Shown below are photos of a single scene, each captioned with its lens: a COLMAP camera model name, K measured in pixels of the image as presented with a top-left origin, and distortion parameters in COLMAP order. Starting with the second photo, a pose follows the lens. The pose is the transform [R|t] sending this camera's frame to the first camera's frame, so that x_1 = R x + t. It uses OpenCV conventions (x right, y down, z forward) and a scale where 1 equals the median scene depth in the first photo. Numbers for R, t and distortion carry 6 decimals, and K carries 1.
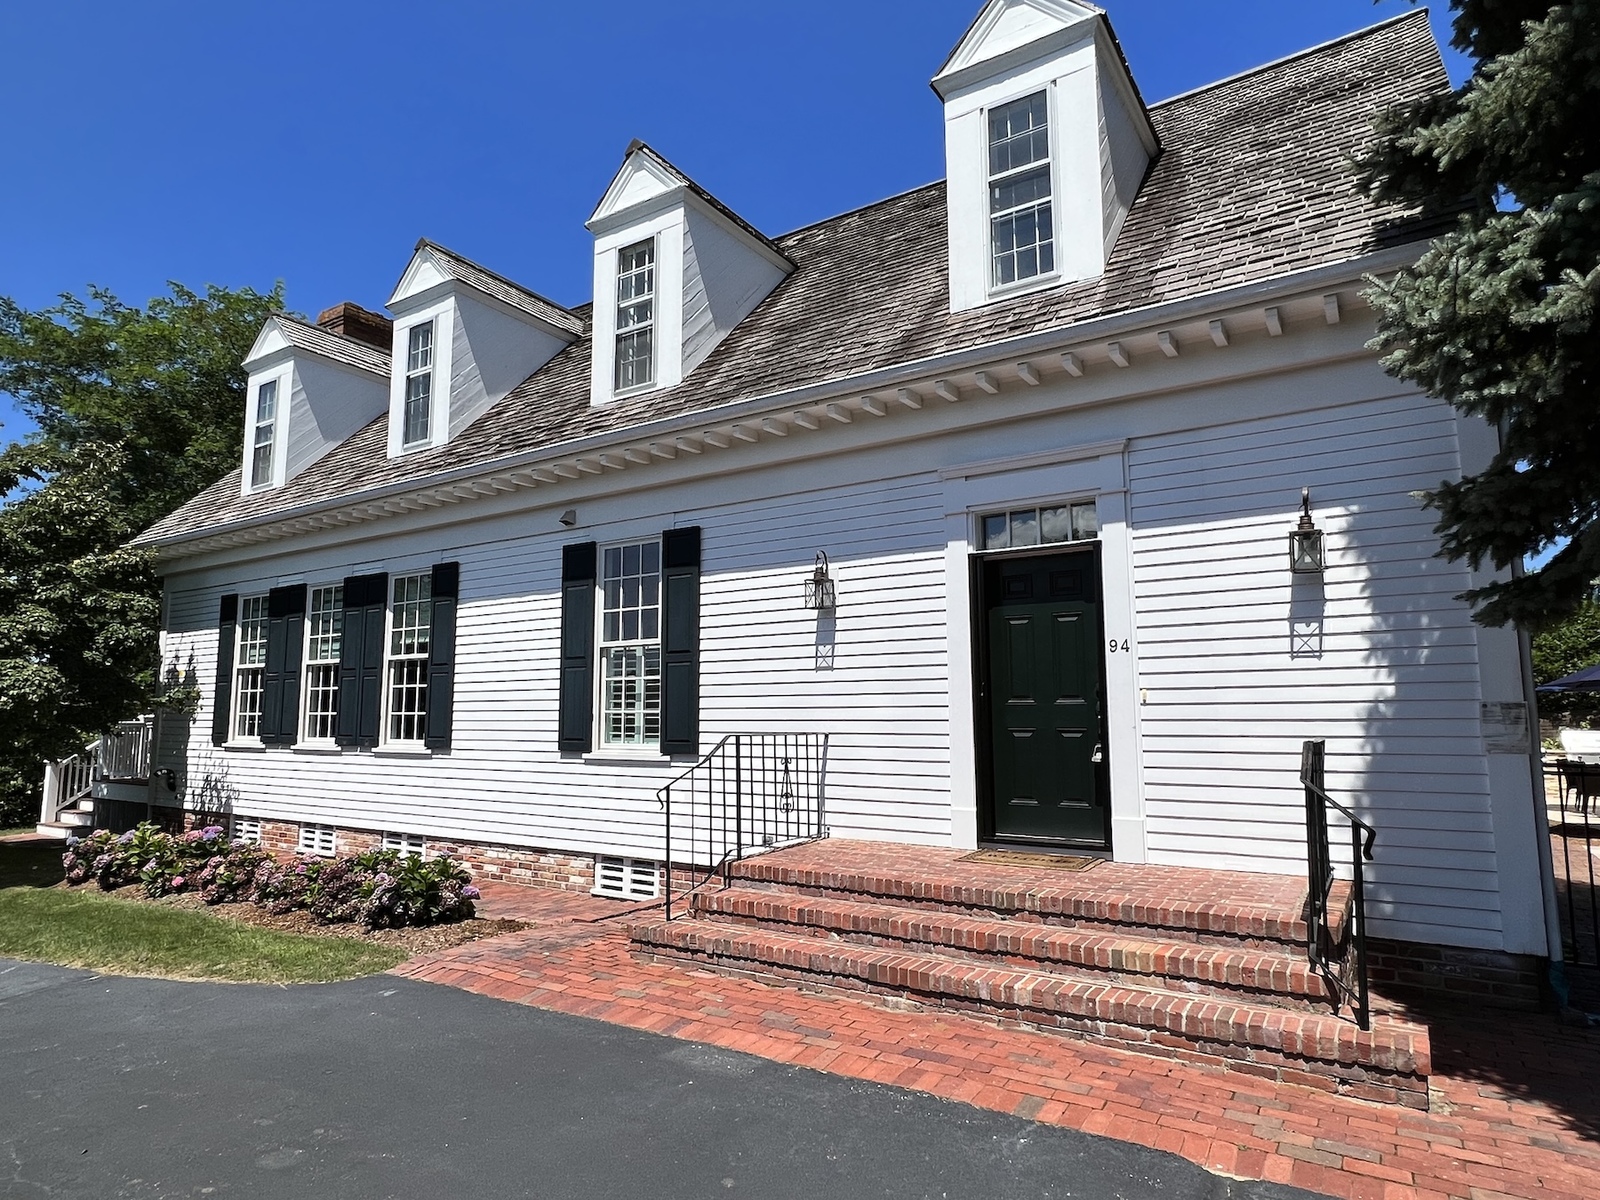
lens RADIAL K [[921.8, 0, 796.5], [0, 921.8, 634.8], [0, 0, 1]] dist [-0.000935, -0.000296]
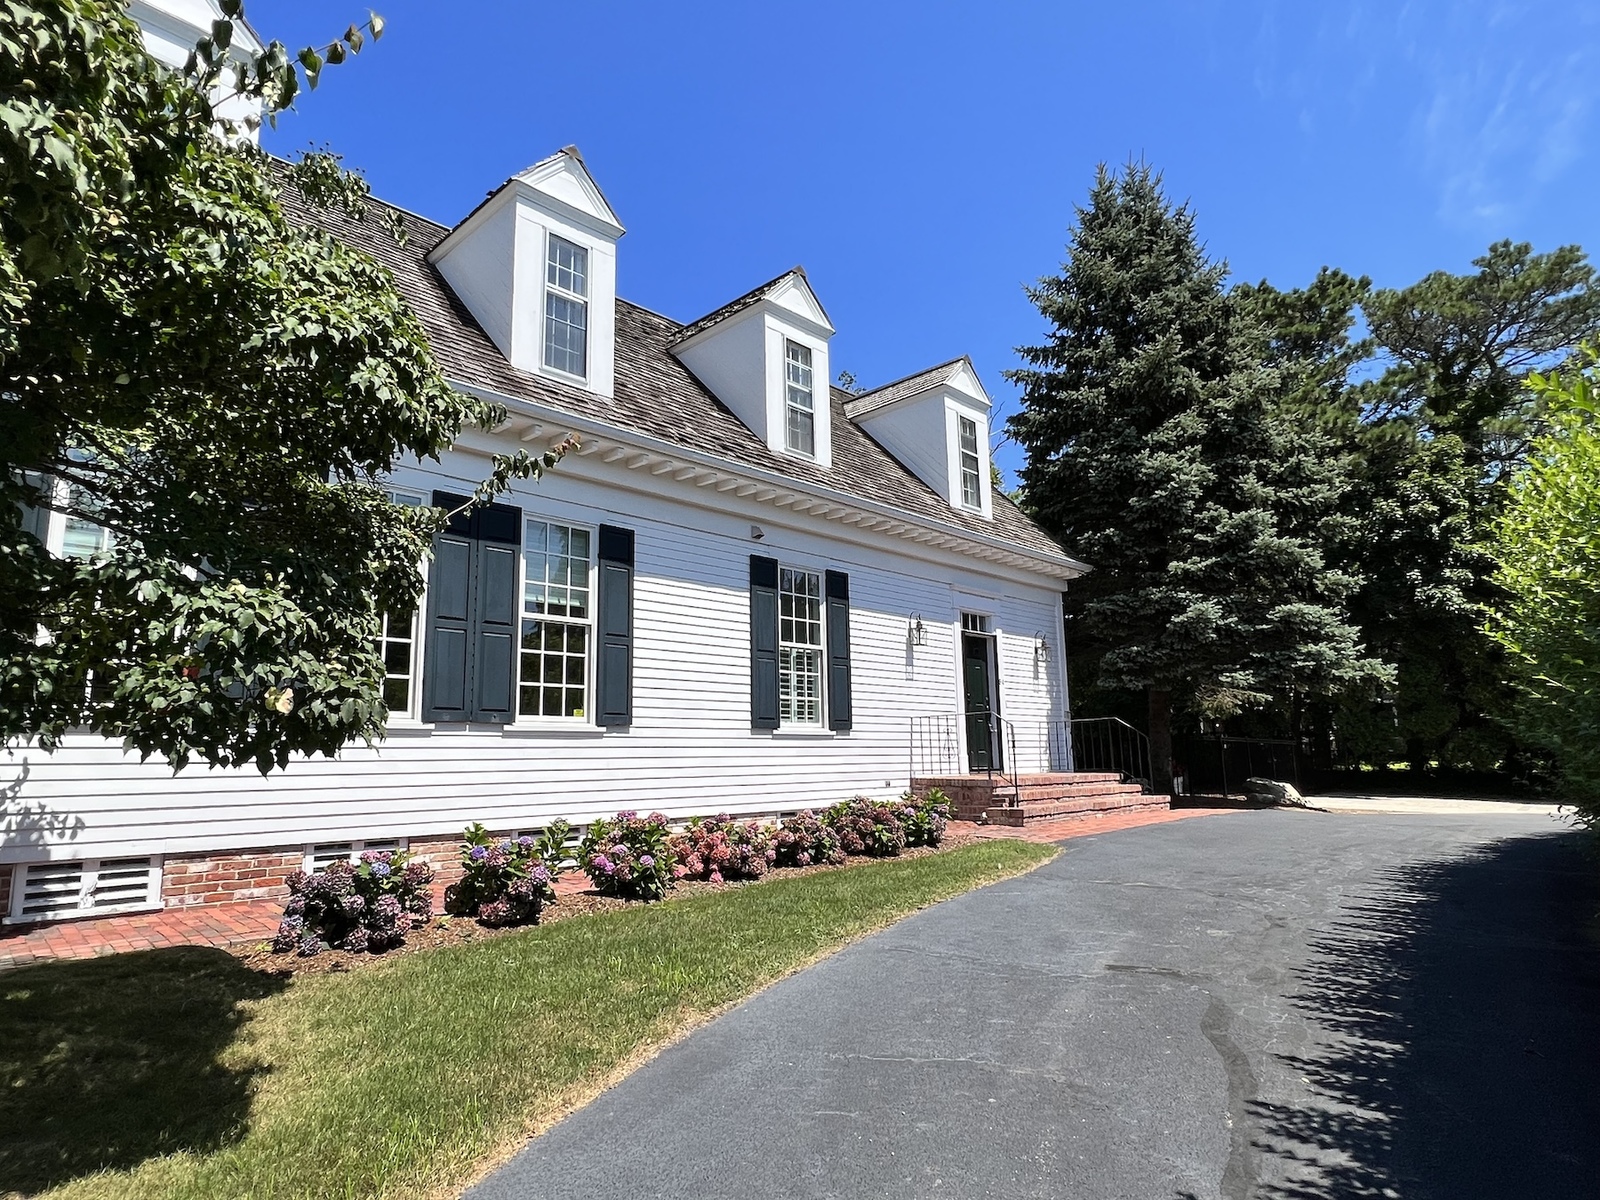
lens RADIAL K [[964.3, 0, 800.0], [0, 964.3, 600.0], [0, 0, 1]] dist [-0.000383, -0.000361]
pose [[0.171091, 0.150284, 0.973726, -1.487694], [-0.090327, 0.986529, -0.136389, 0.128476], [-0.981106, -0.064619, 0.182361, 0.735956]]
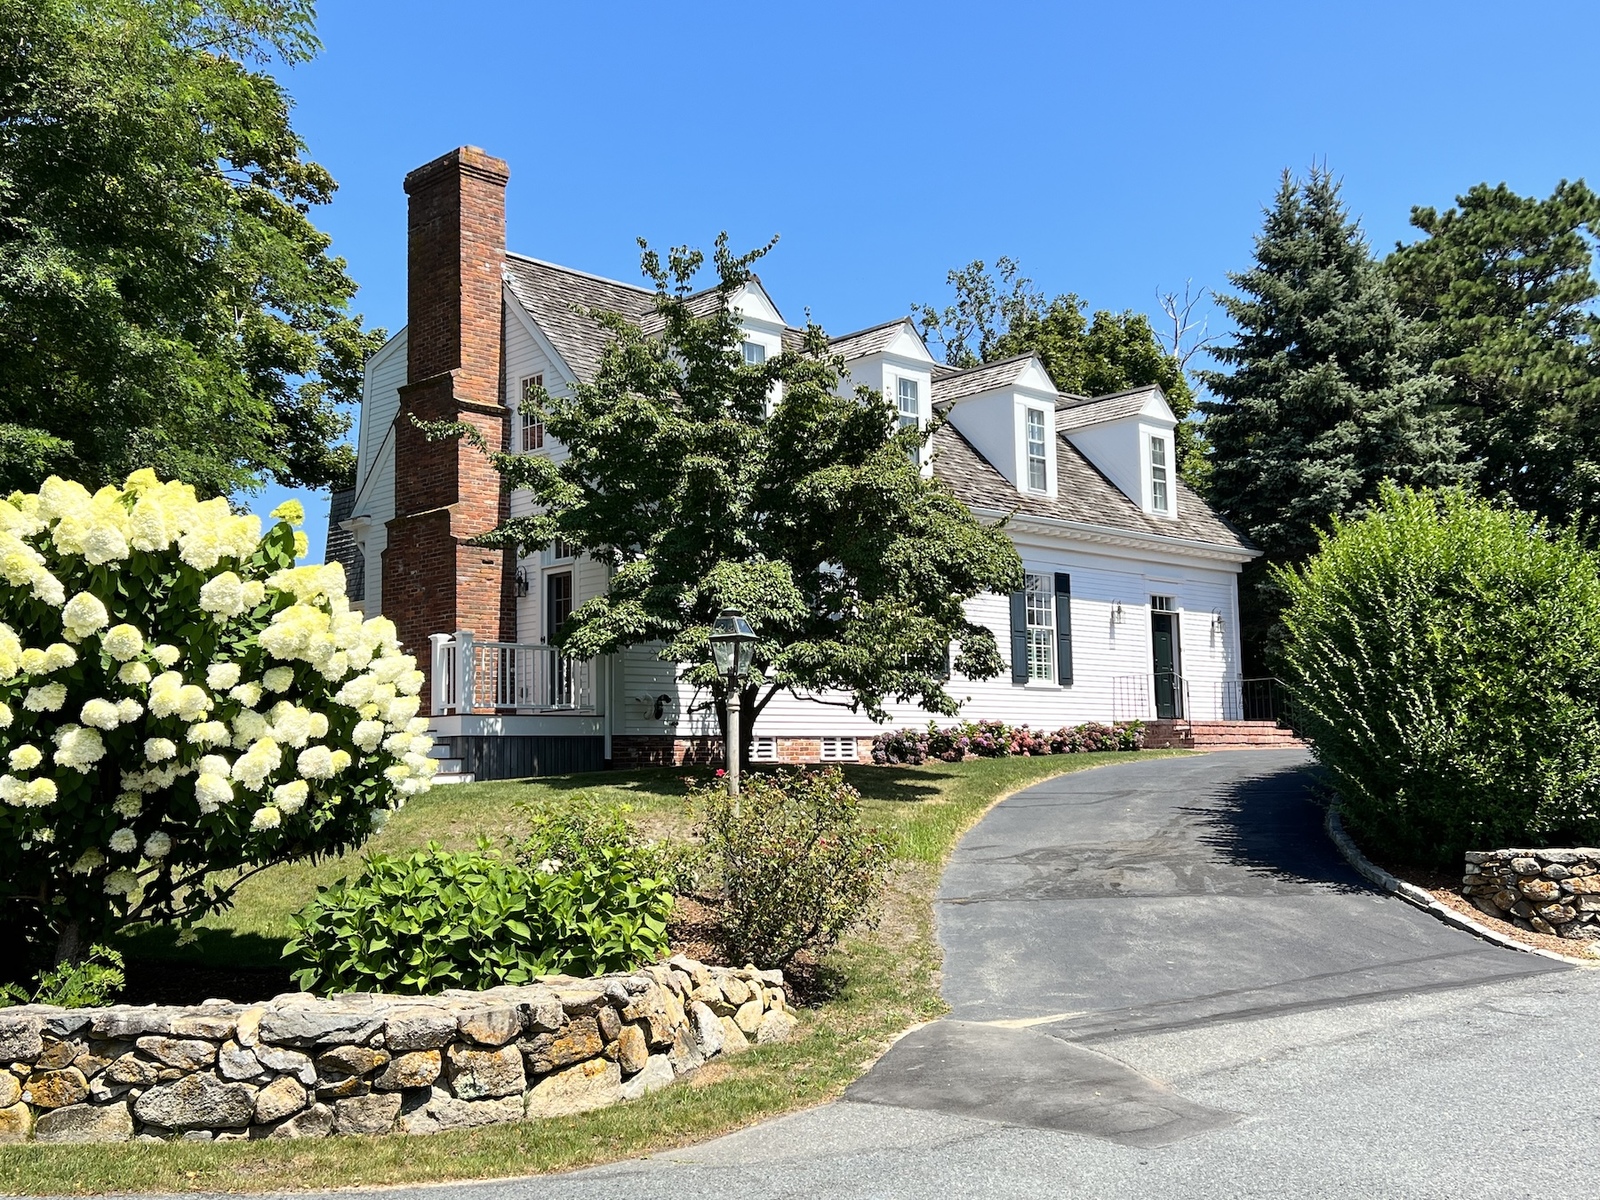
lens RADIAL K [[1843.6, 0, 800.0], [0, 1843.6, 600.0], [0, 0, 1]] dist [0.191514, -0.521956]
pose [[0.186025, 0.085020, 0.978860, -3.901842], [-0.086727, 0.993781, -0.069835, 0.255710], [-0.978710, -0.071902, 0.192241, 0.735460]]
